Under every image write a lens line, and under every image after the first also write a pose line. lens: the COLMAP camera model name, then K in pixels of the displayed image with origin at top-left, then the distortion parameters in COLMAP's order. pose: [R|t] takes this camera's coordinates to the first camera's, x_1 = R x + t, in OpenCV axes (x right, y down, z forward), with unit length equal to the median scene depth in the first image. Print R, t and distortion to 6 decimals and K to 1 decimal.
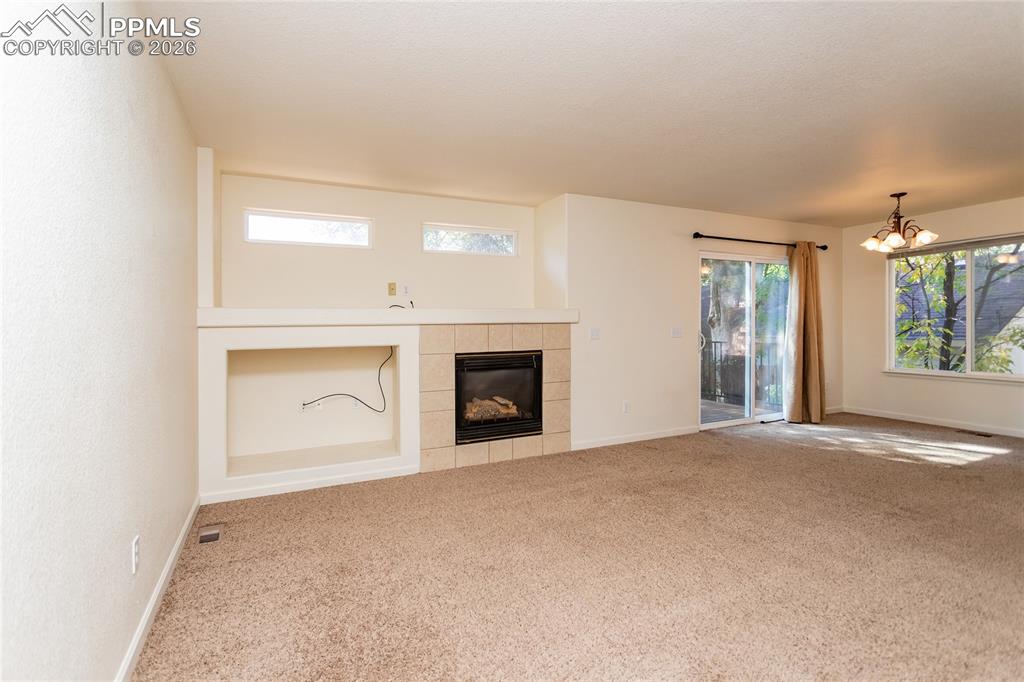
lens RADIAL K [[502.6, 0, 498.6], [0, 502.6, 327.7], [0, 0, 1]] dist [-0.003230, 0.002561]
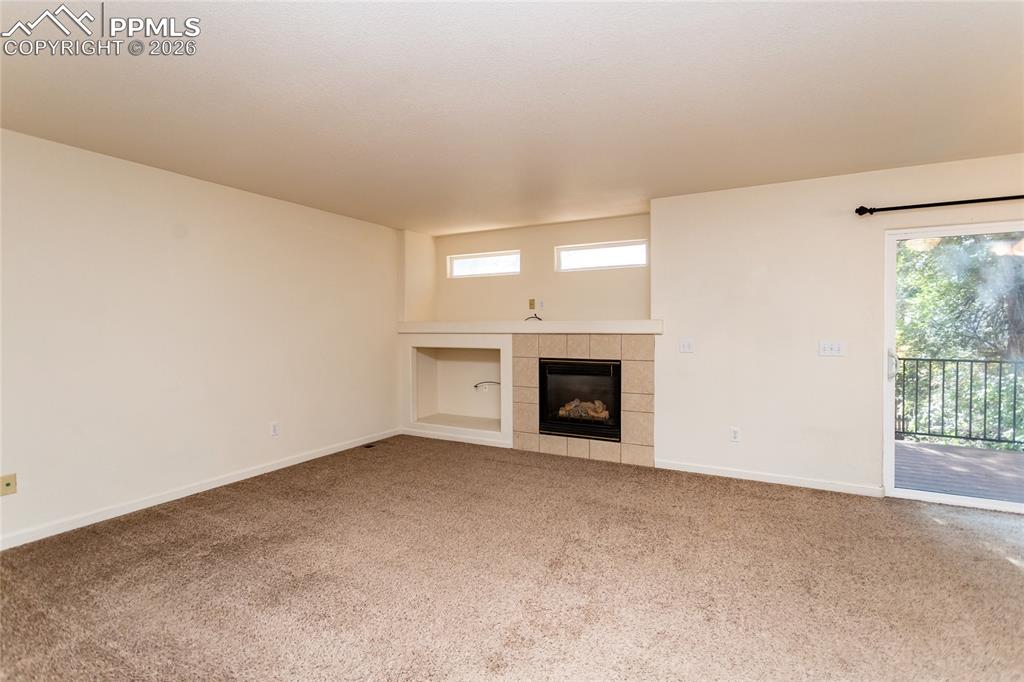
lens RADIAL K [[502.6, 0, 528.5], [0, 502.6, 335.9], [0, 0, 1]] dist [-0.003230, 0.002561]
pose [[0.587226, 0.028913, -0.808906, 0.832450], [-0.004077, 0.999455, 0.032764, -0.039102], [0.809412, -0.015942, 0.587024, 0.257699]]
